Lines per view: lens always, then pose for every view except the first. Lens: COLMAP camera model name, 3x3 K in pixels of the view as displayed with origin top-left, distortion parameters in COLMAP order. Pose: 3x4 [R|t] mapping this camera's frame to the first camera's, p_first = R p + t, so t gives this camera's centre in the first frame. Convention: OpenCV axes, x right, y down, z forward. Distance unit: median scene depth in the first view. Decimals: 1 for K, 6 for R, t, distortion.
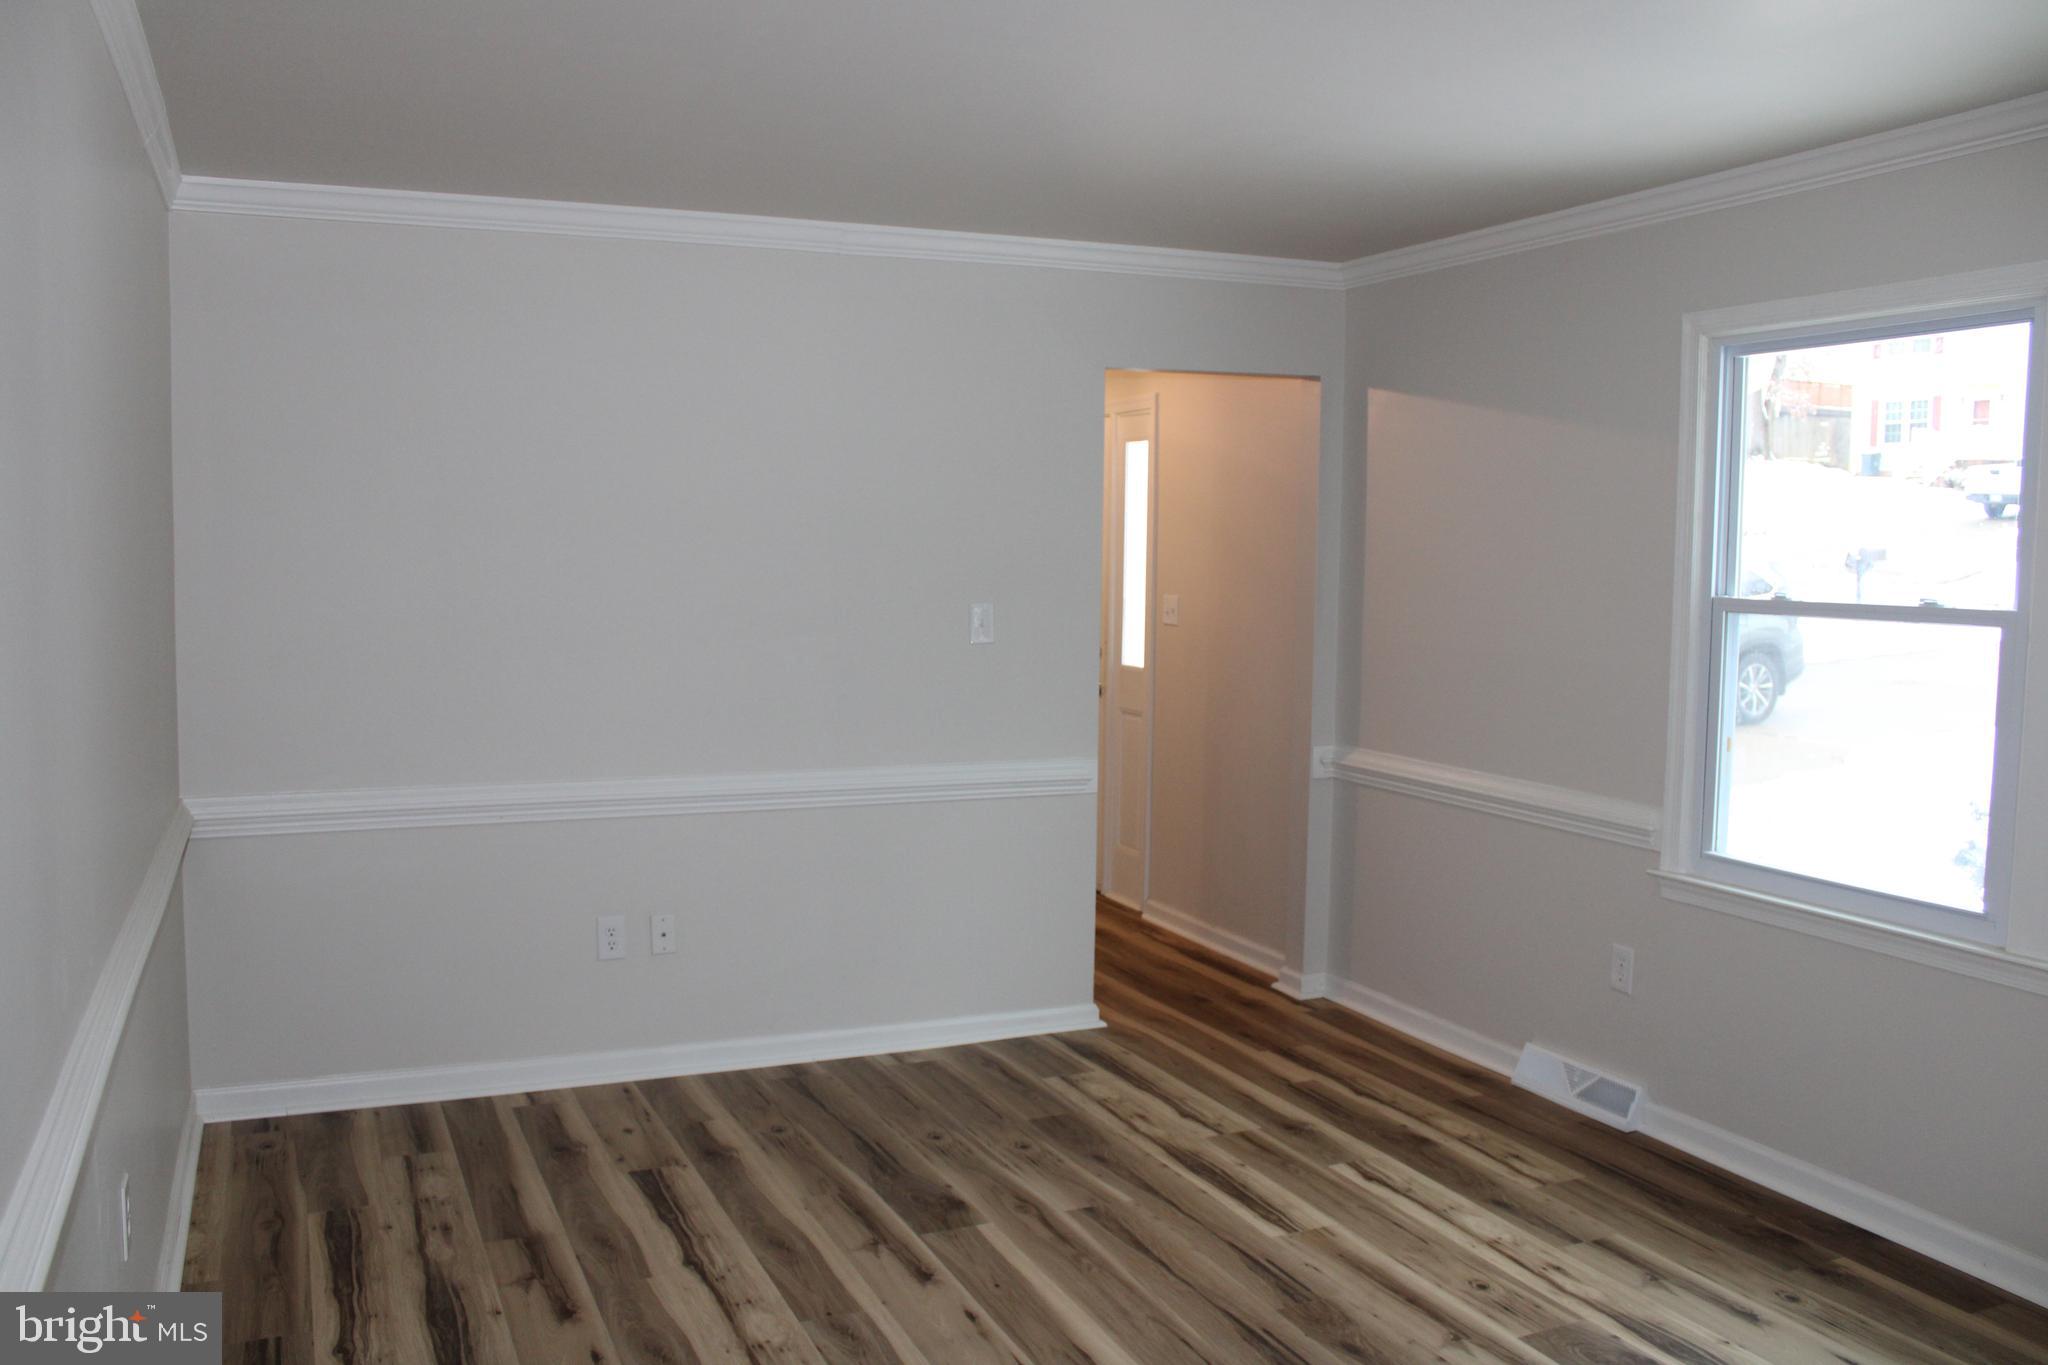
lens RADIAL K [[1706.1, 0, 1016.7], [0, 1706.1, 679.4], [0, 0, 1]] dist [-0.154826, 0.142134]
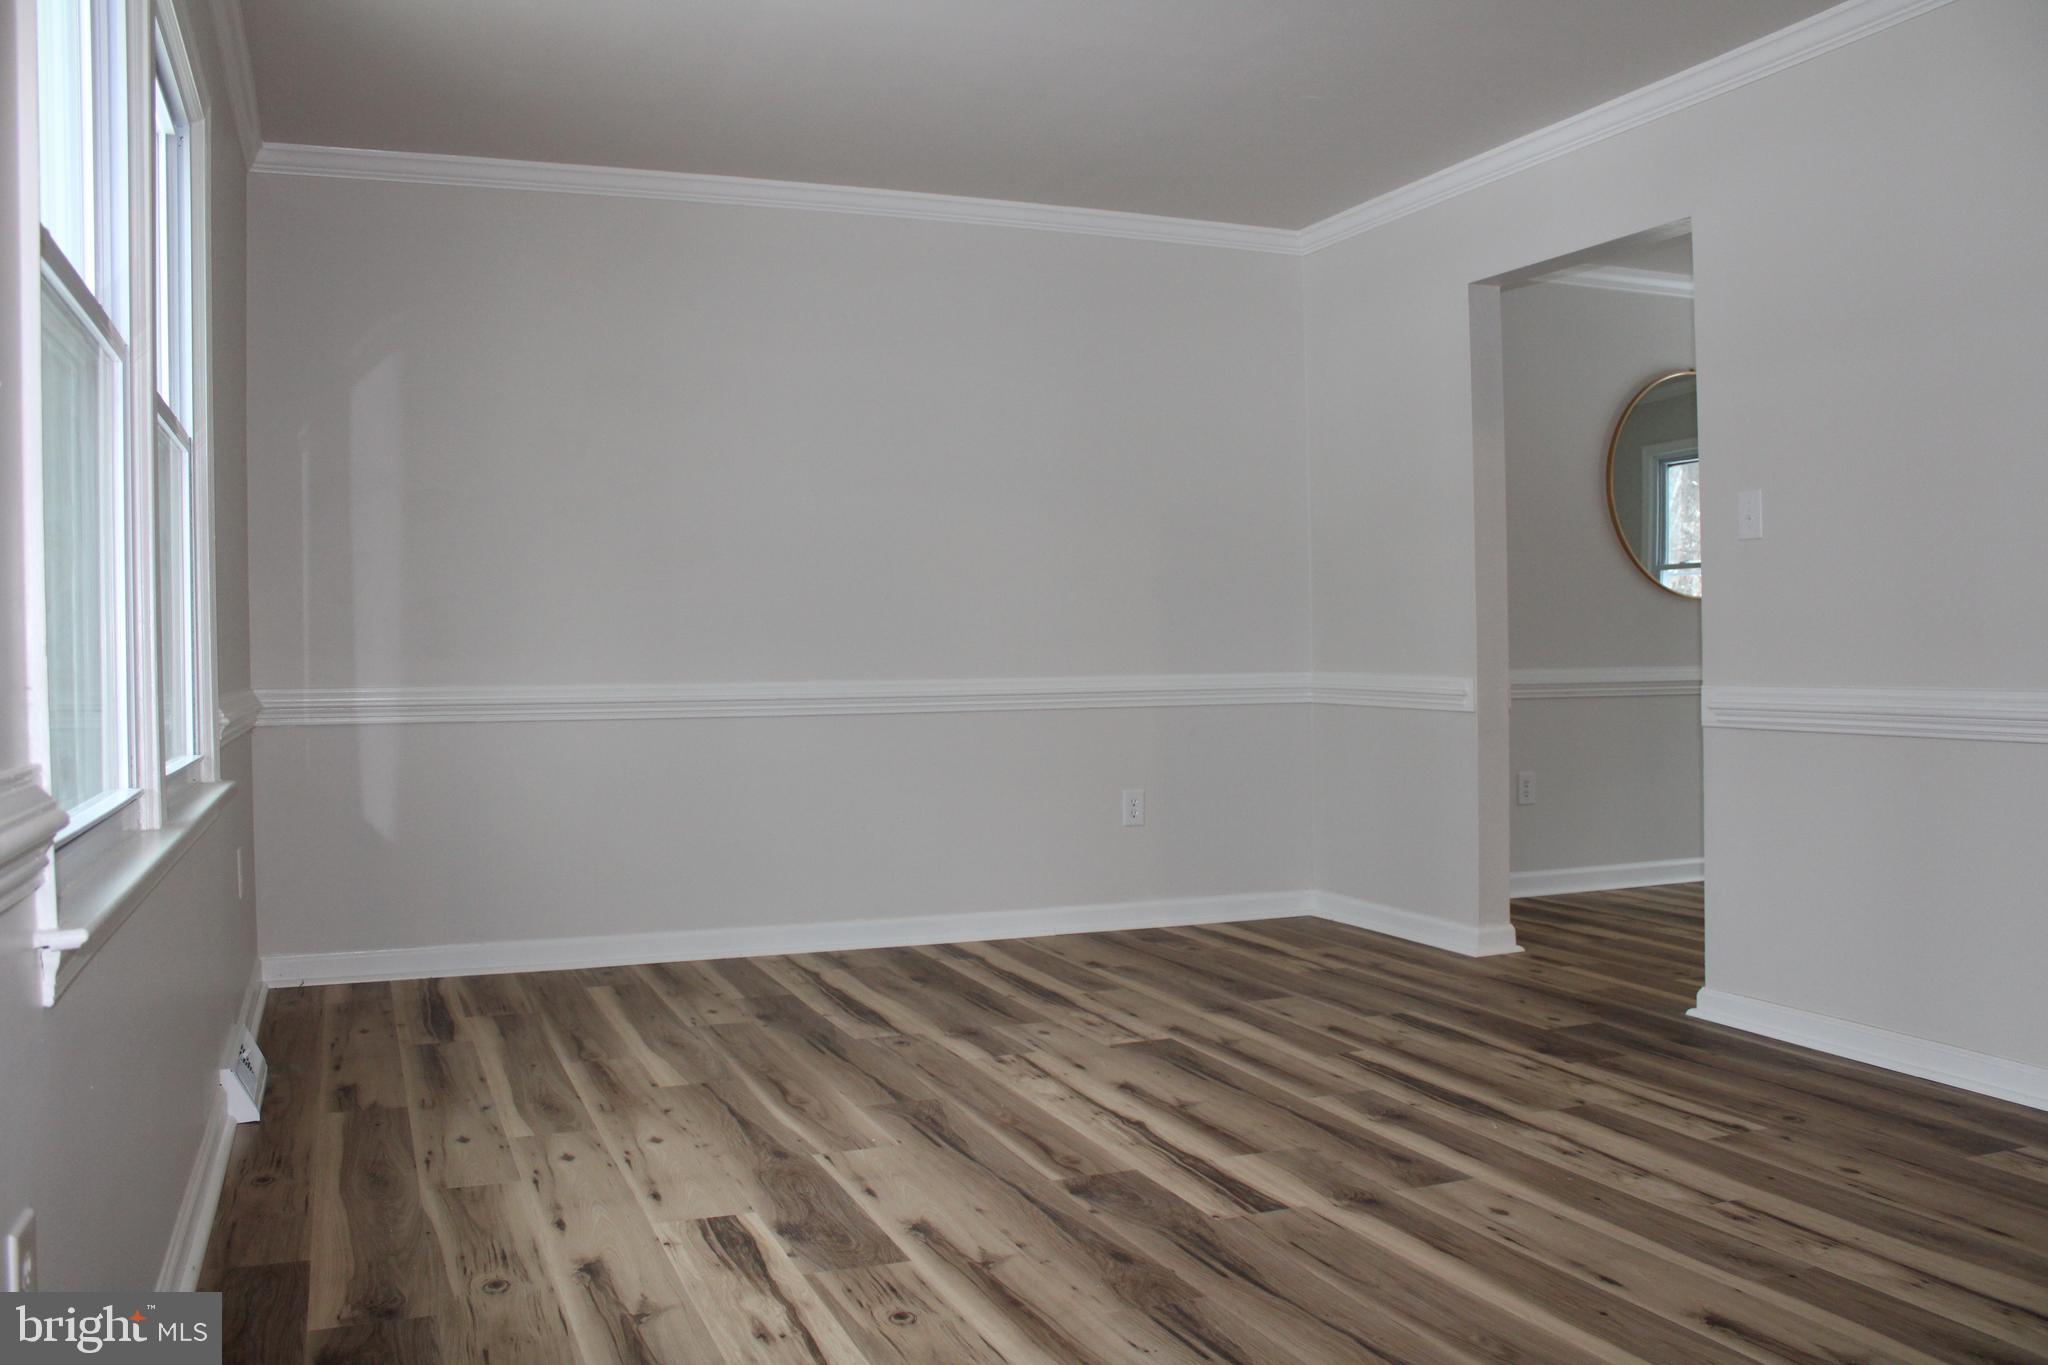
lens RADIAL K [[1706.1, 0, 1016.7], [0, 1706.1, 679.4], [0, 0, 1]] dist [-0.154826, 0.142134]
pose [[-0.999383, -0.002137, 0.035068, 0.215430], [0.001128, 0.995681, 0.092829, 0.037654], [-0.035115, 0.092812, -0.995064, 1.727059]]
